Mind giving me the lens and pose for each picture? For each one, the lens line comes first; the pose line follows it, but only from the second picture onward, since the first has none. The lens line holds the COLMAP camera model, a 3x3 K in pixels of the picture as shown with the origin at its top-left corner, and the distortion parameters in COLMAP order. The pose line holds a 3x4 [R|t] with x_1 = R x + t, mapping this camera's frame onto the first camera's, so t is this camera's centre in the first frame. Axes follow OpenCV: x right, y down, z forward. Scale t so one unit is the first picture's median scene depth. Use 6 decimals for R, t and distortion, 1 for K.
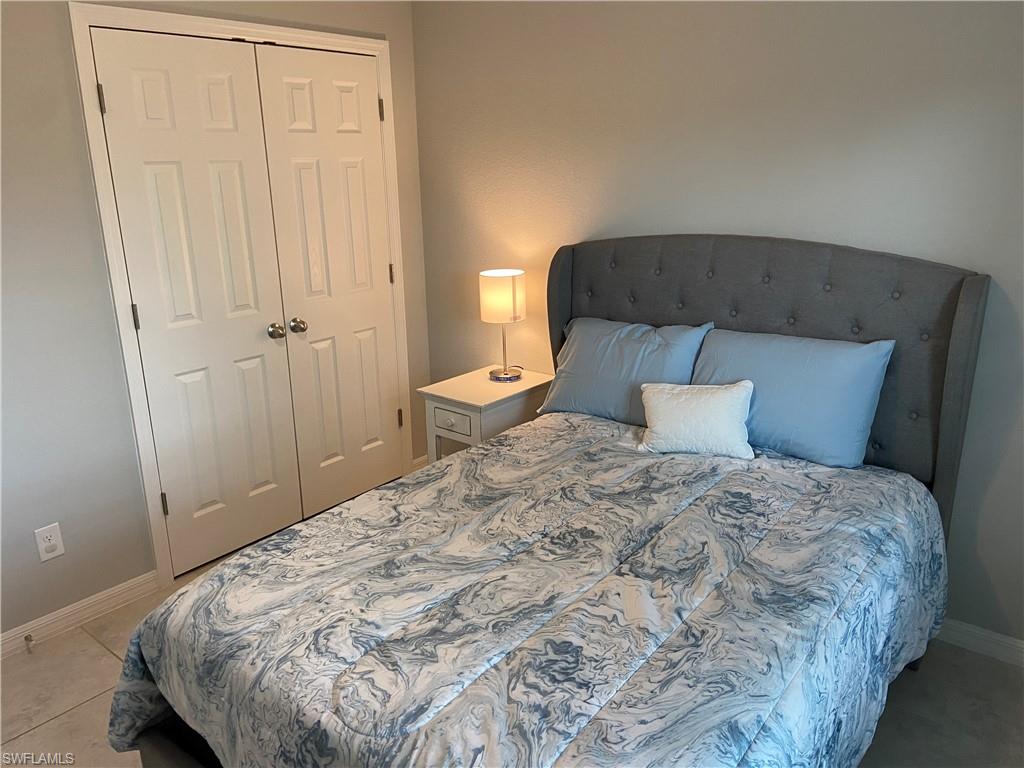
lens RADIAL K [[773.5, 0, 510.1], [0, 773.5, 375.3], [0, 0, 1]] dist [0.121229, -0.154642]
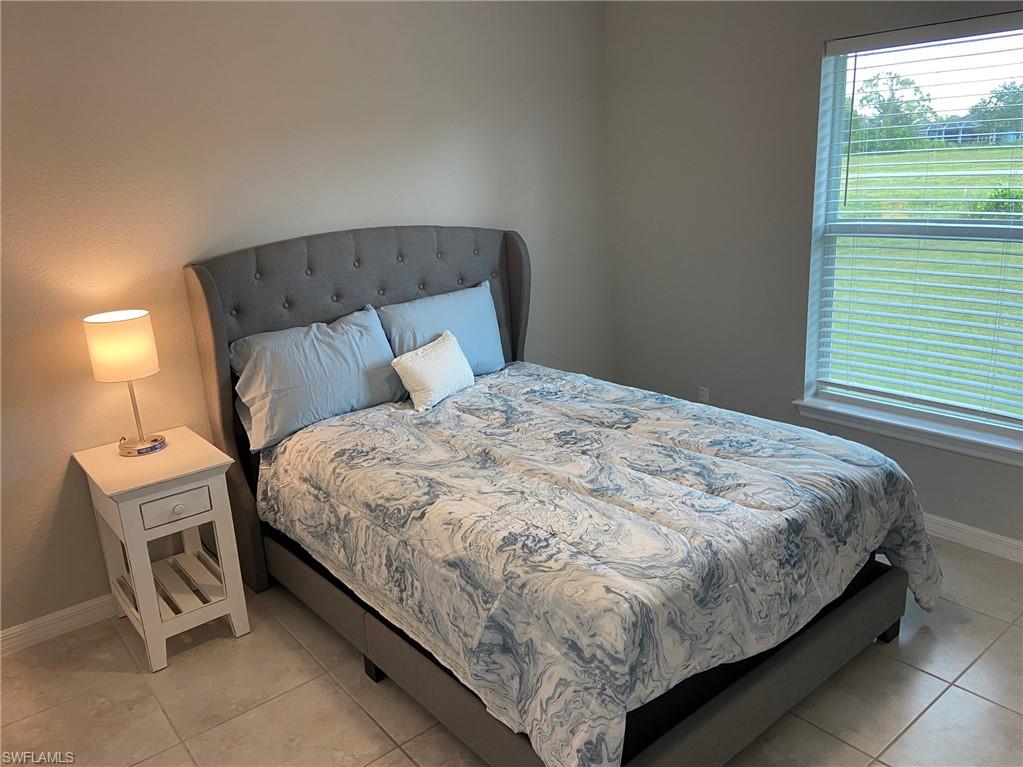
lens RADIAL K [[772.6, 0, 518.7], [0, 772.6, 388.0], [0, 0, 1]] dist [0.125962, -0.167080]
pose [[0.199882, -0.269593, 0.942002, -1.064741], [0.325227, 0.925151, 0.195761, -0.138985], [-0.924270, 0.267235, 0.272600, 0.665924]]
